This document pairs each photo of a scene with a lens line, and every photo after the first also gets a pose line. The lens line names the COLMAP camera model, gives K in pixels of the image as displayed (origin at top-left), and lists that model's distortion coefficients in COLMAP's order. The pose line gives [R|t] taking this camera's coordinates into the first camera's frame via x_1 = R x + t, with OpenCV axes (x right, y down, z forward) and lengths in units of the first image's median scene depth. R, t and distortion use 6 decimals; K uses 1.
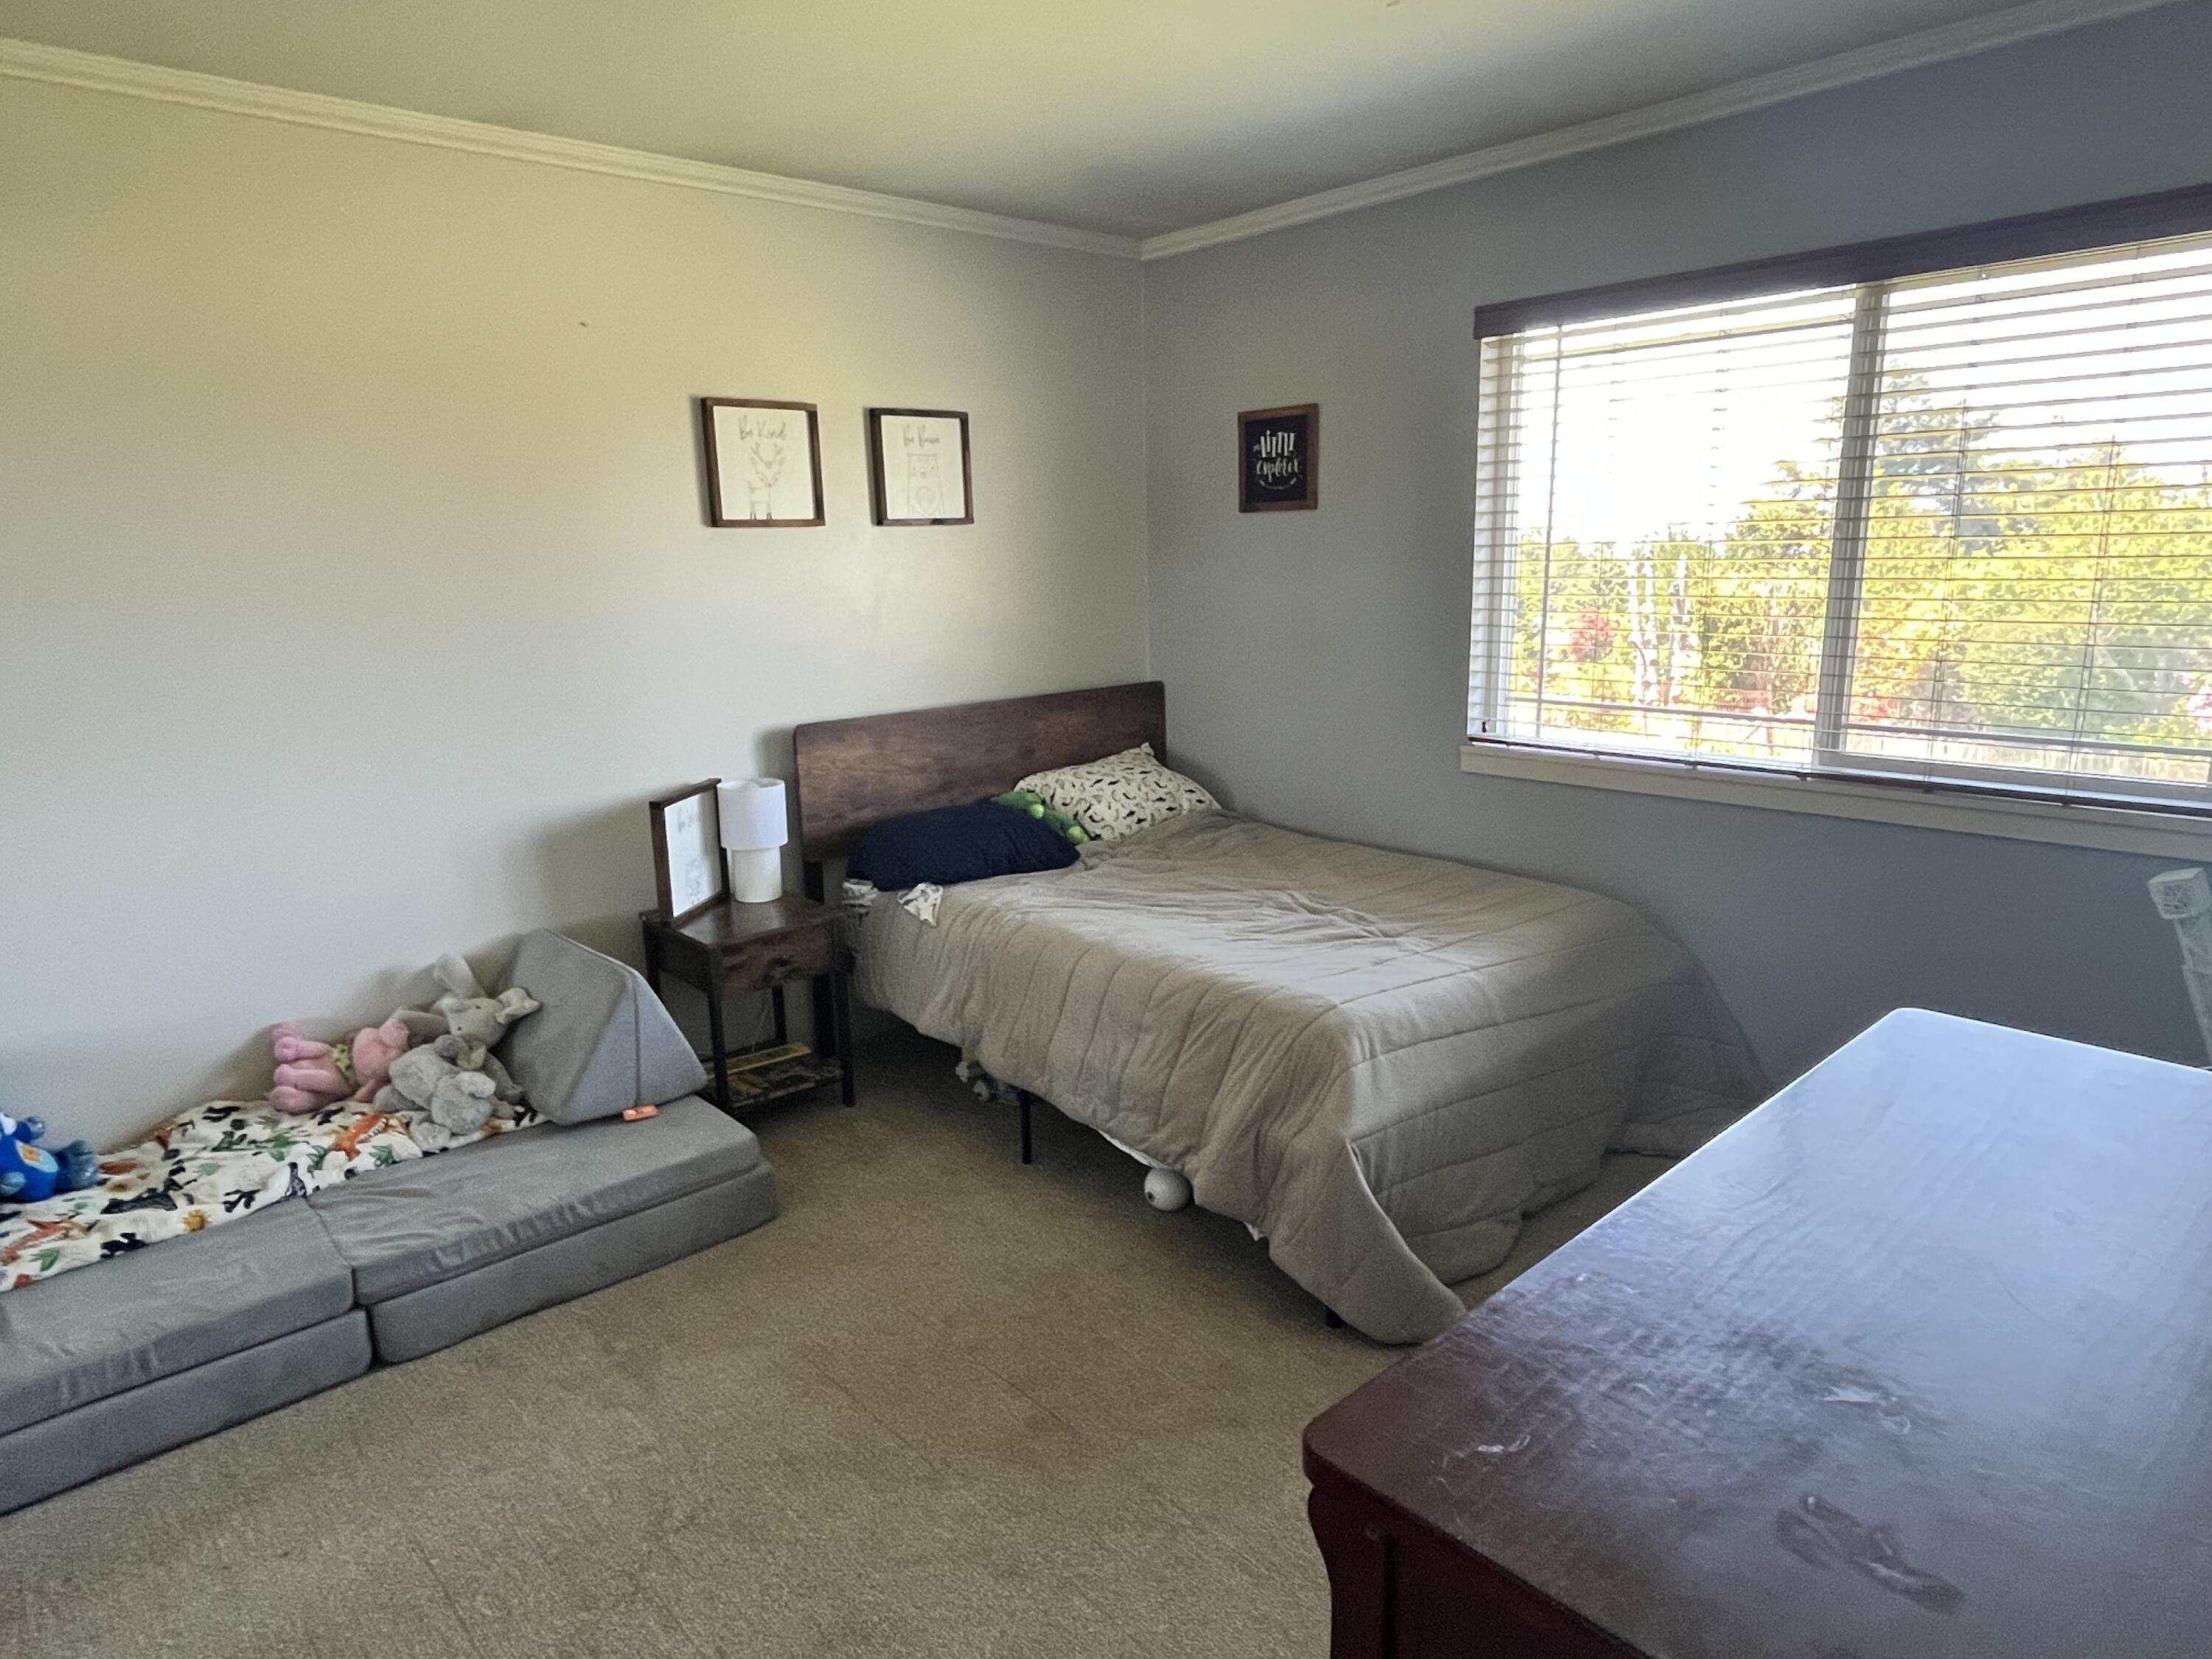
lens RADIAL K [[1341.9, 0, 1106.0], [0, 1341.9, 829.5], [0, 0, 1]] dist [0.036776, 0.000825]
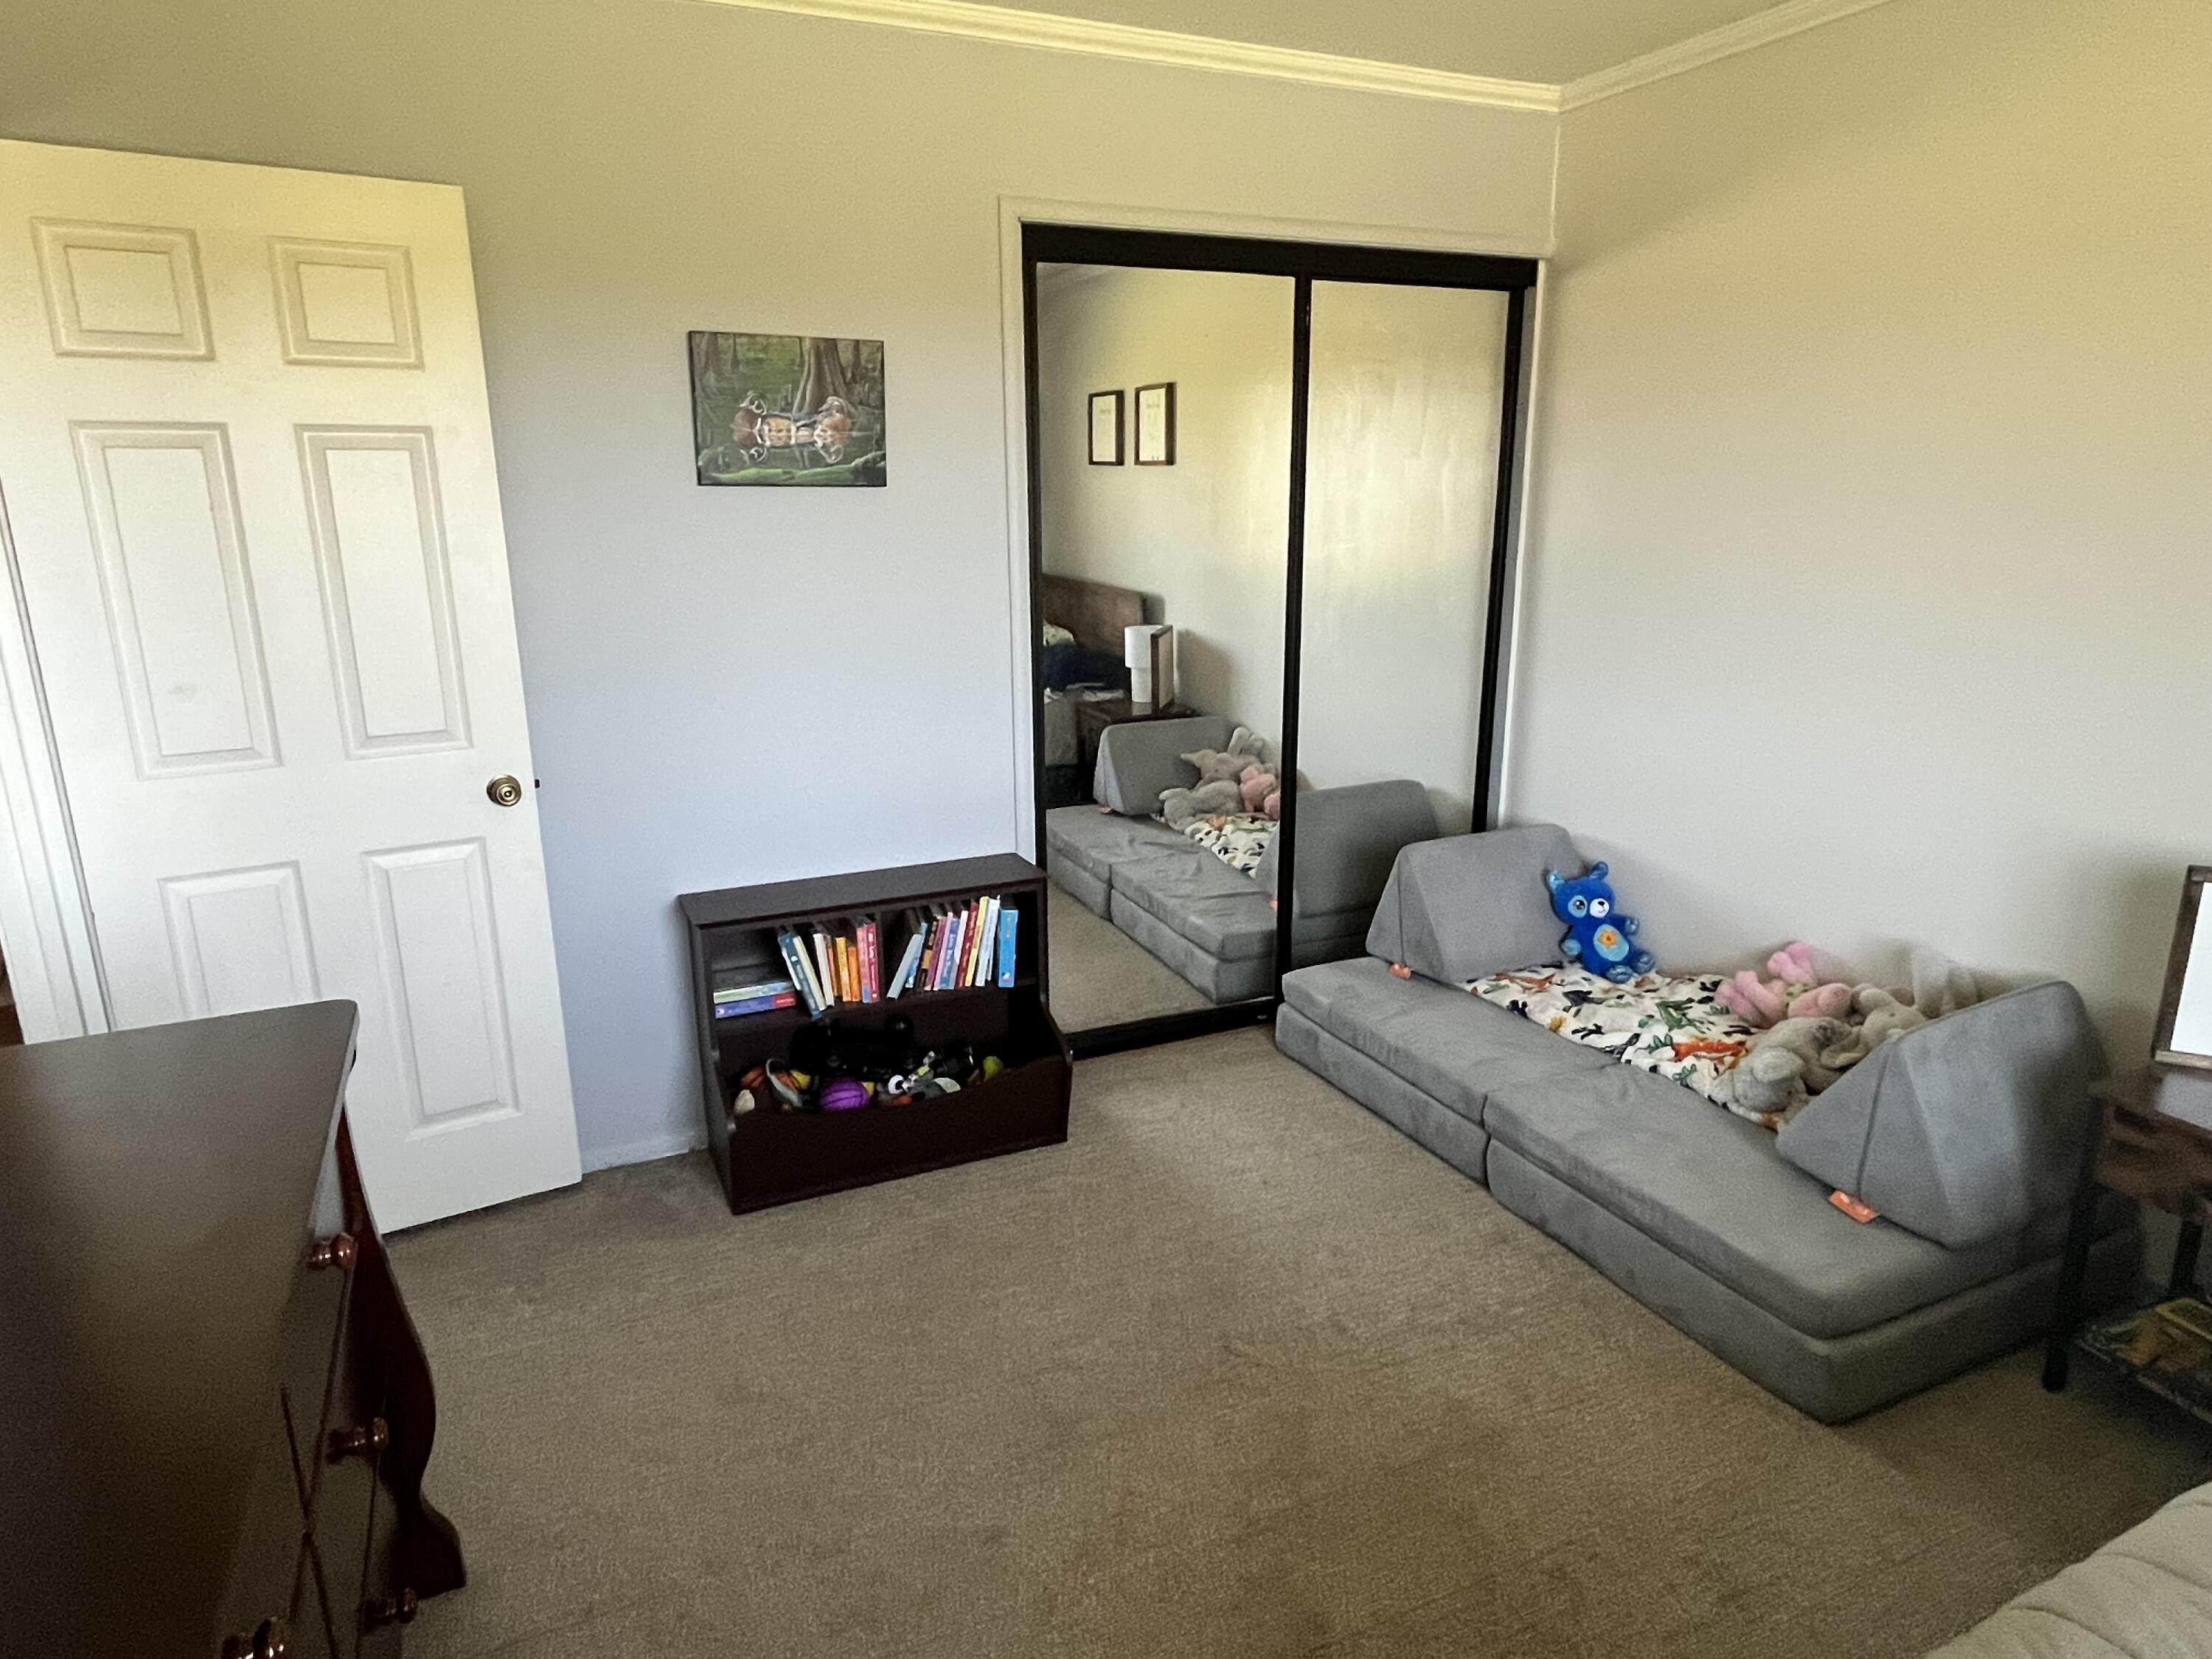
lens RADIAL K [[1341.9, 0, 1106.0], [0, 1341.9, 829.5], [0, 0, 1]] dist [0.036776, 0.000825]
pose [[-0.287860, 0.267011, -0.919696, 0.505104], [-0.187759, 0.925972, 0.327601, -0.191350], [0.939086, 0.266984, -0.216417, 0.810369]]
